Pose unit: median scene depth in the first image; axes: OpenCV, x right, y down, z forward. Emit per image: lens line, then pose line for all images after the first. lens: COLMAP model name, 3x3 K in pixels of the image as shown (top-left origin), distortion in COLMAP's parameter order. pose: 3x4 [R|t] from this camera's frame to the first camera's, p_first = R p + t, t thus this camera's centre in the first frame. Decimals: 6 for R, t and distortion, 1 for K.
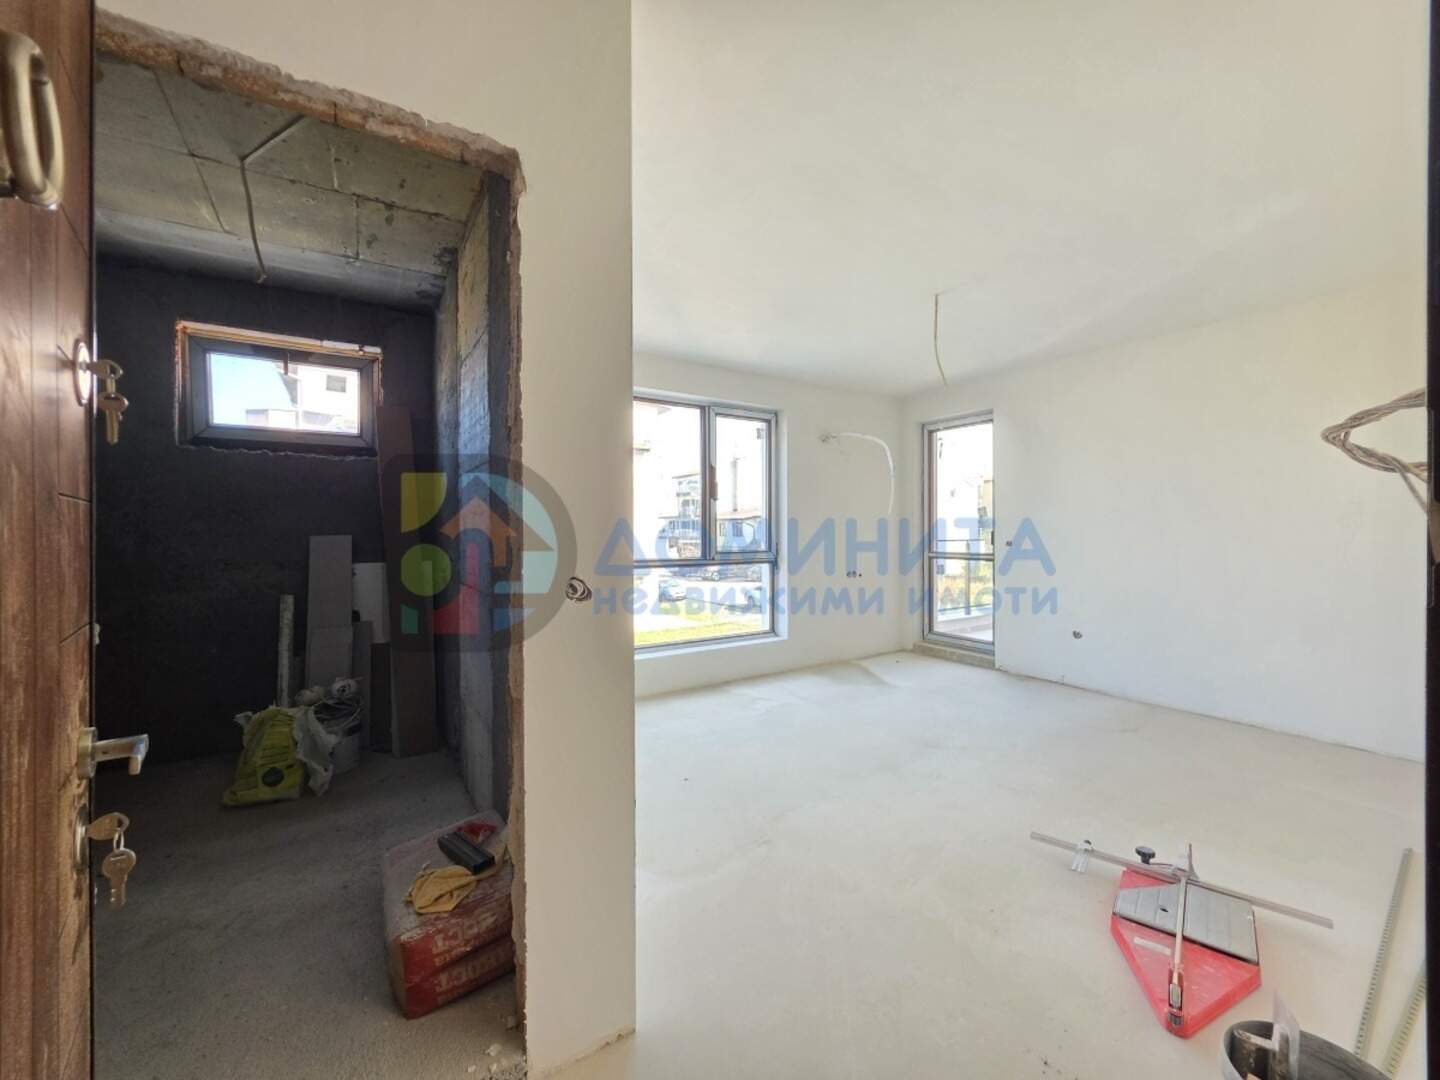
lens RADIAL K [[574.9, 0, 720.0], [0, 574.9, 540.0], [0, 0, 1]] dist [0.000931, -0.004487]
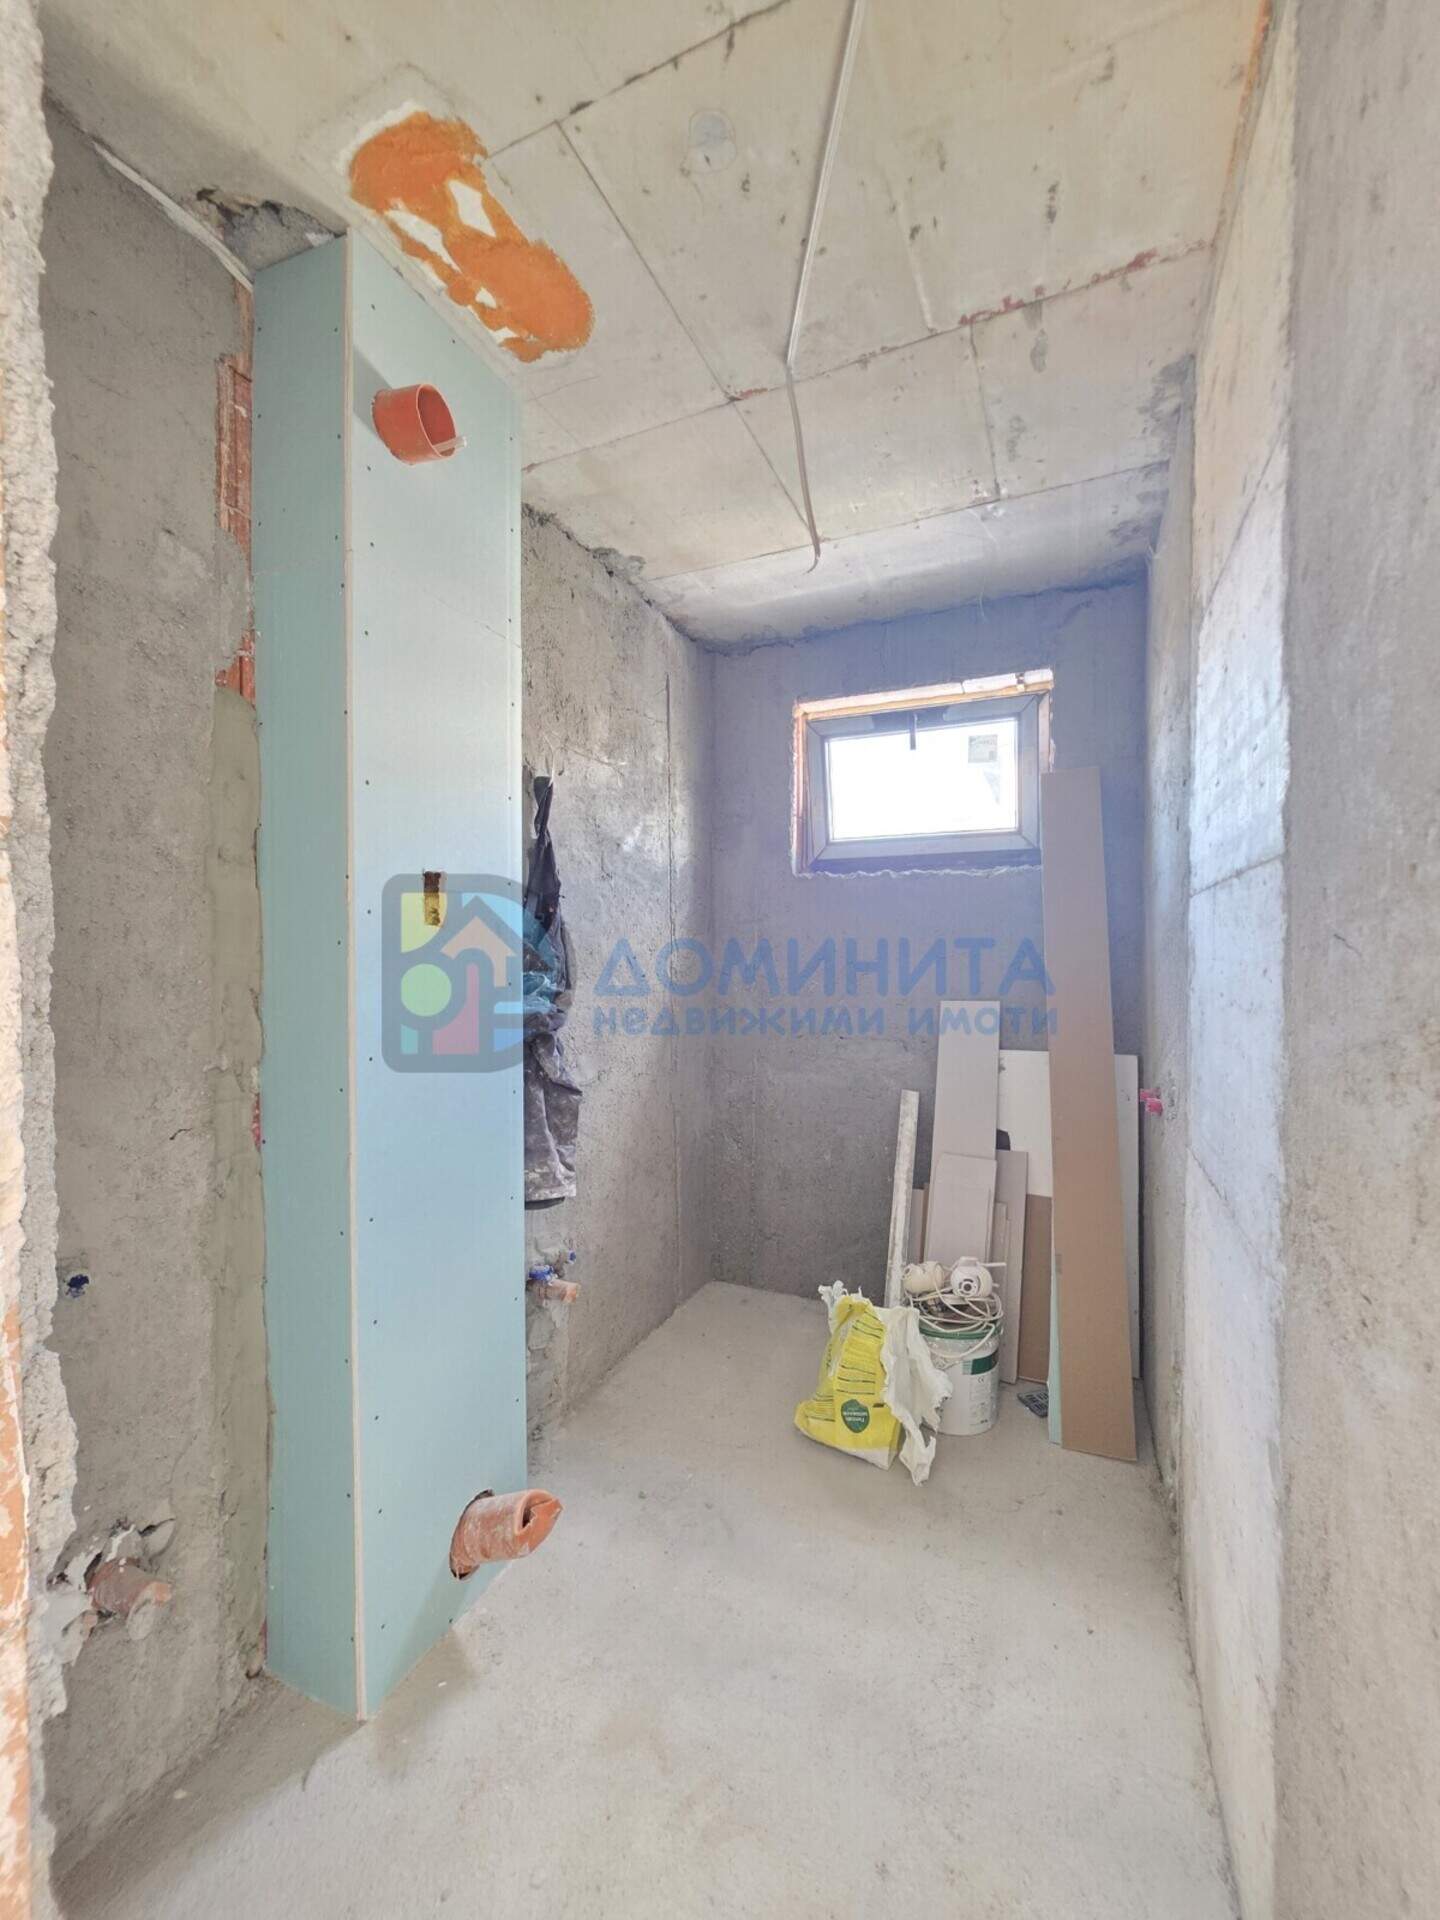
lens RADIAL K [[766.6, 0, 742.6], [0, 766.6, 962.4], [0, 0, 1]] dist [0.000931, -0.004487]
pose [[0.566861, 0.013989, -0.823694, -0.163575], [-0.014878, 0.999867, 0.006742, -0.056105], [0.823679, 0.008433, 0.566994, 0.381424]]
